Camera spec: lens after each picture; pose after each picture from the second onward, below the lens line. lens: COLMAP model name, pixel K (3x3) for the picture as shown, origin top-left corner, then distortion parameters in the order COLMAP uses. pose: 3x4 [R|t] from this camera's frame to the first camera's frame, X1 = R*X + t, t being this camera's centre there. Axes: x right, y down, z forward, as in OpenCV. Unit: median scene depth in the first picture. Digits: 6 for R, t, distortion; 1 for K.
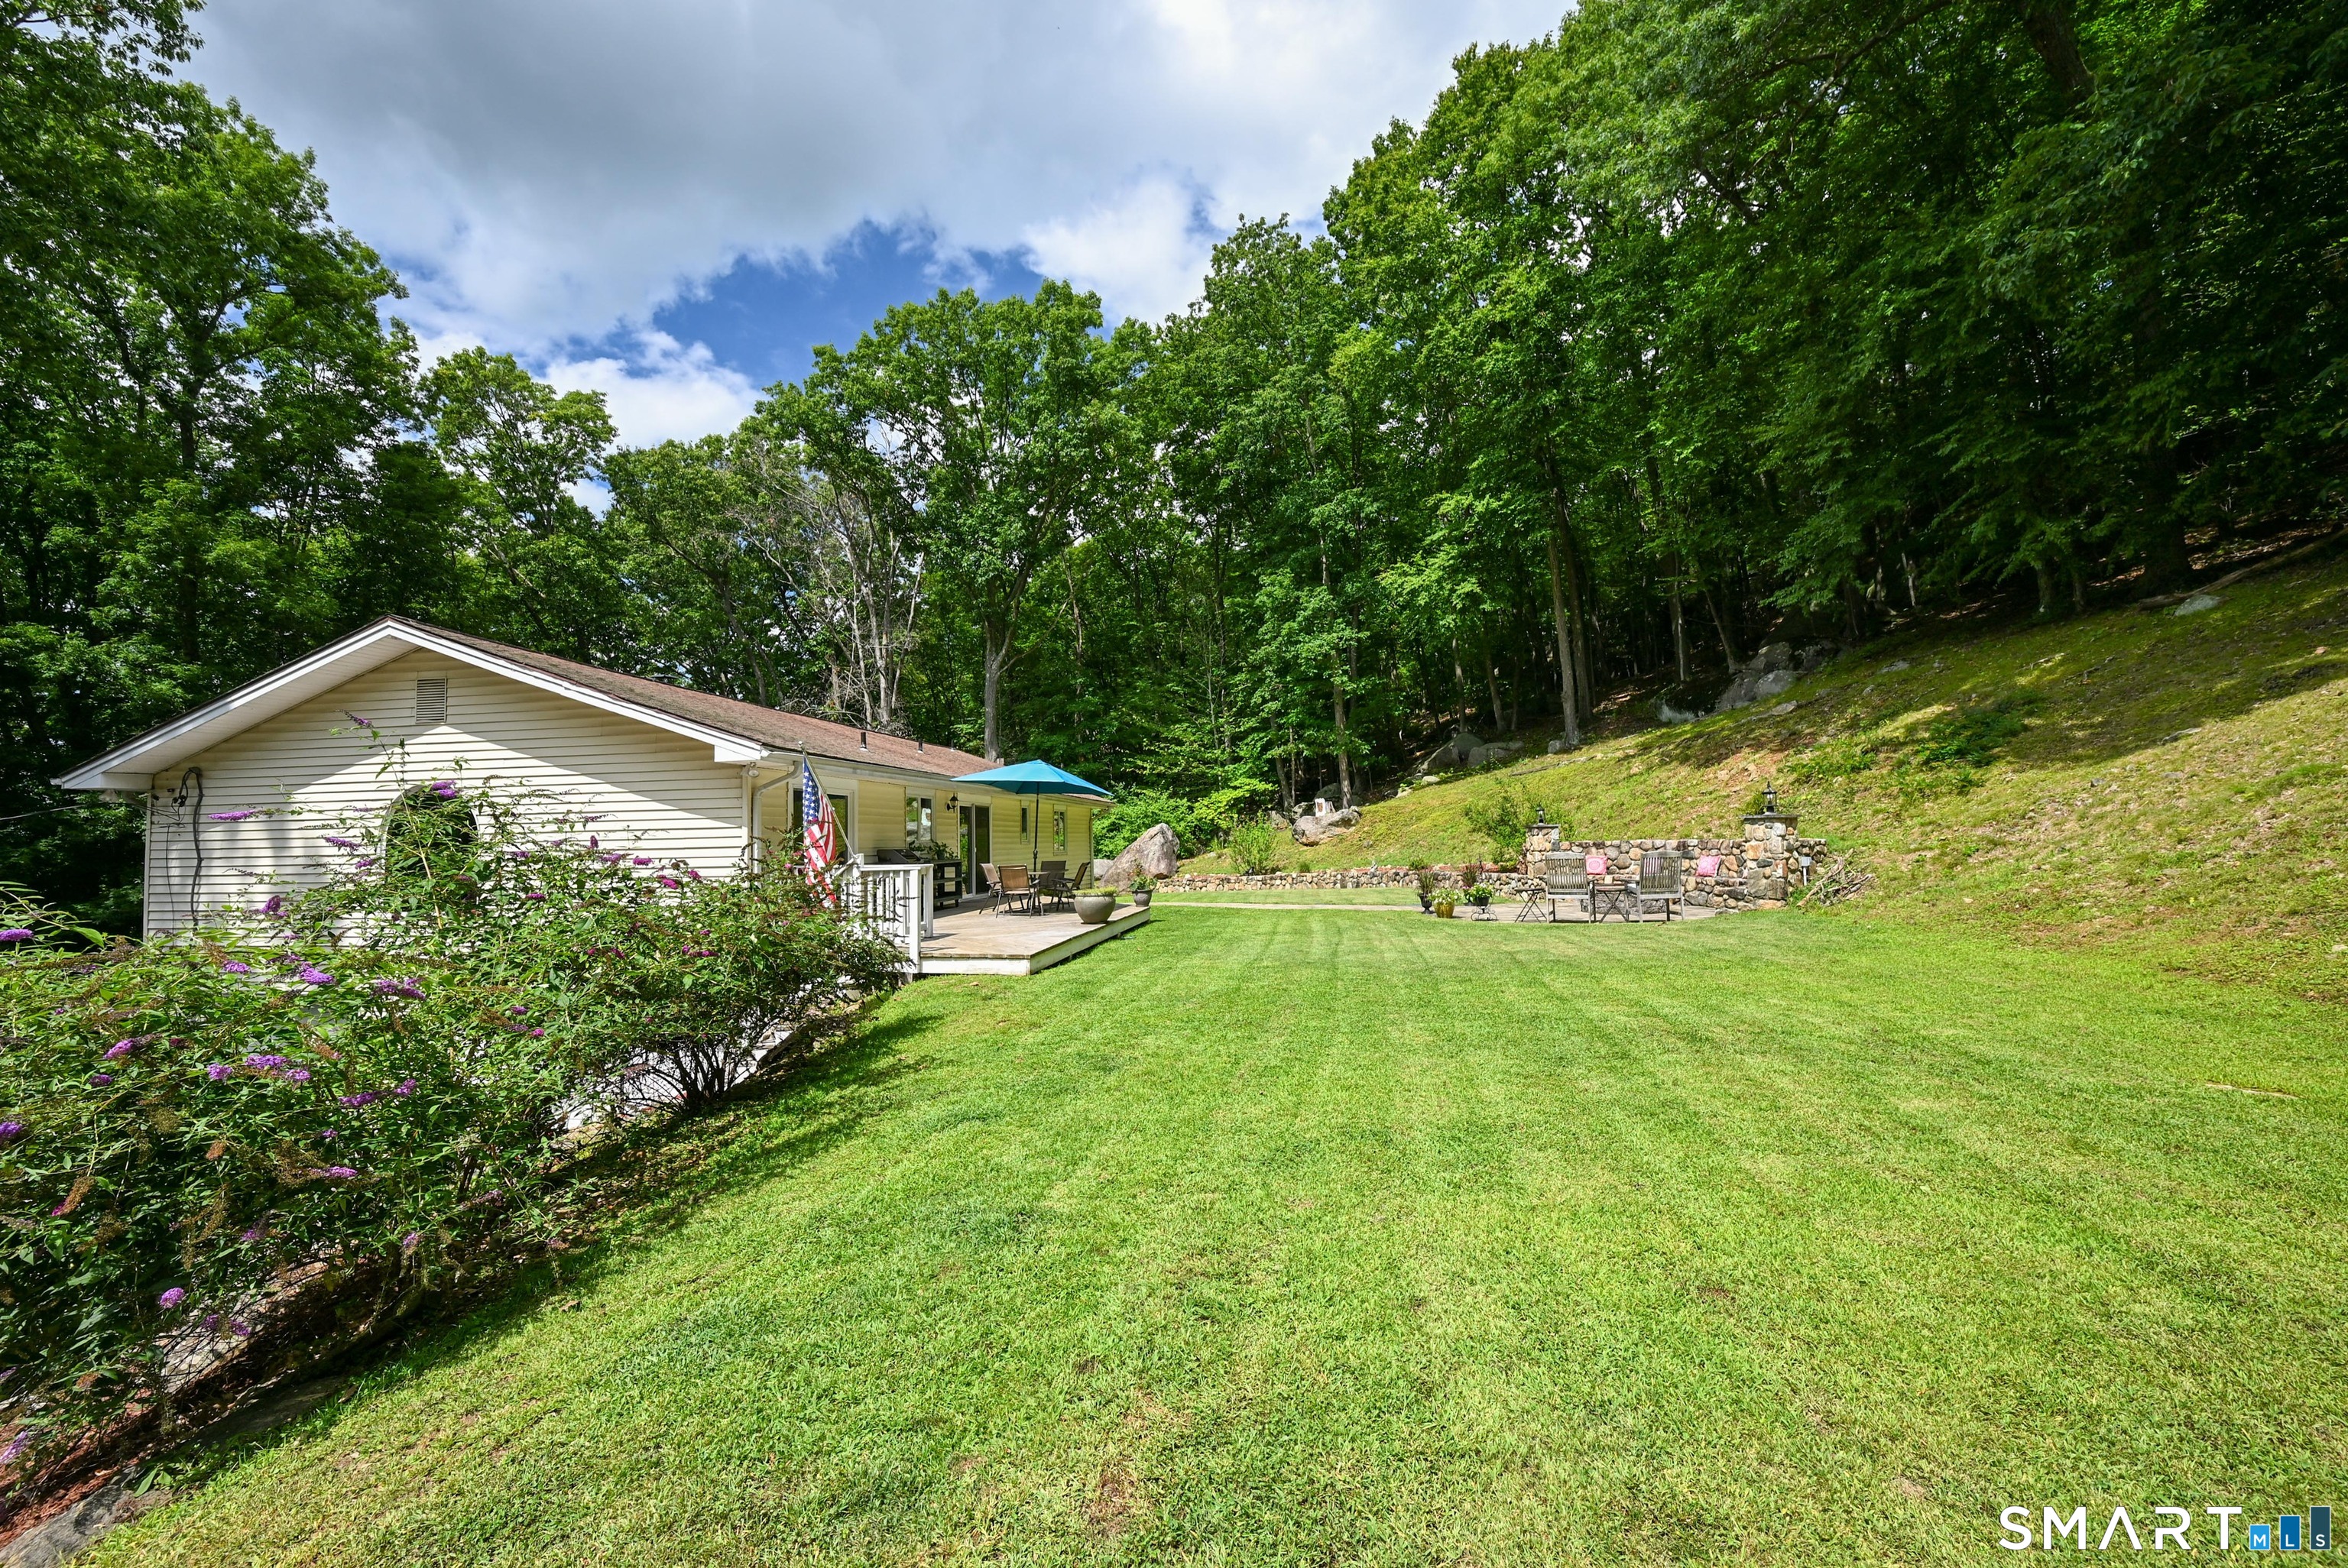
lens RADIAL K [[955.4, 0, 1179.5], [0, 955.4, 741.4], [0, 0, 1]] dist [0.003021, 0.000089]
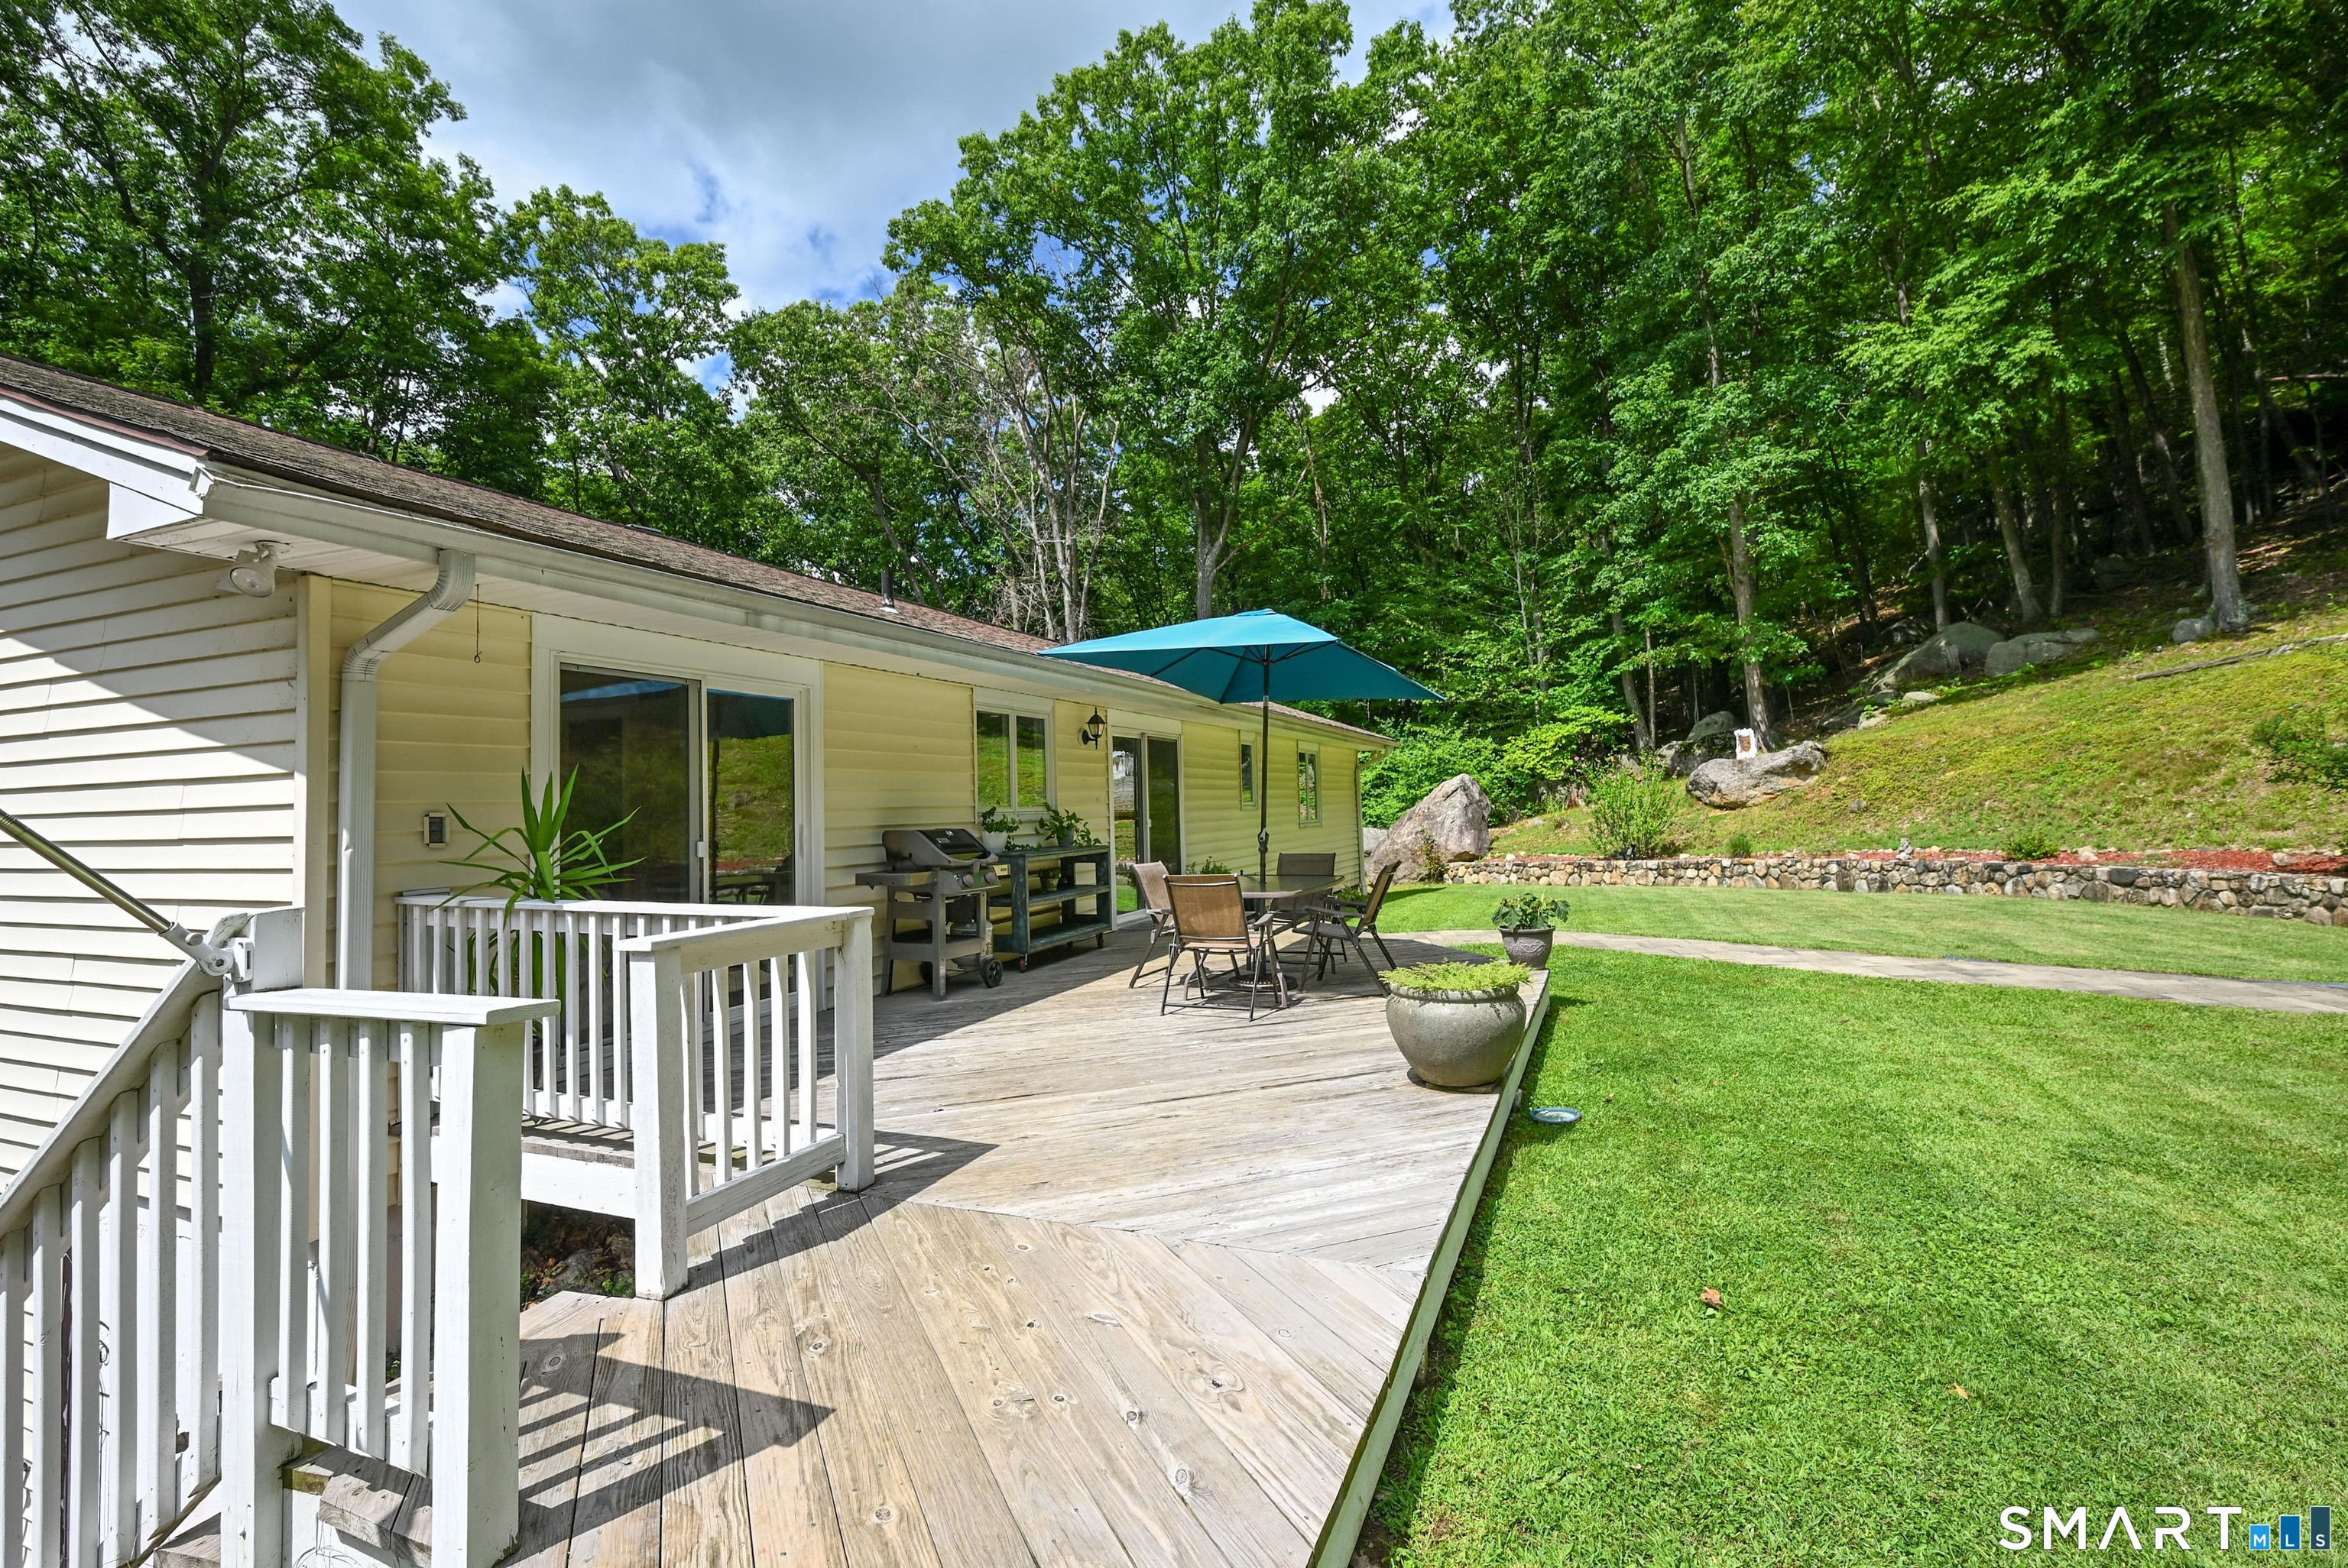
lens RADIAL K [[1040.1, 0, 1174.0], [0, 1040.1, 784.0], [0, 0, 1]] dist [0.001224, 0.000261]
pose [[0.970842, -0.006990, -0.239619, -0.035189], [0.028402, 0.995888, 0.086022, 0.023673], [0.238032, -0.090319, 0.967049, 0.243612]]
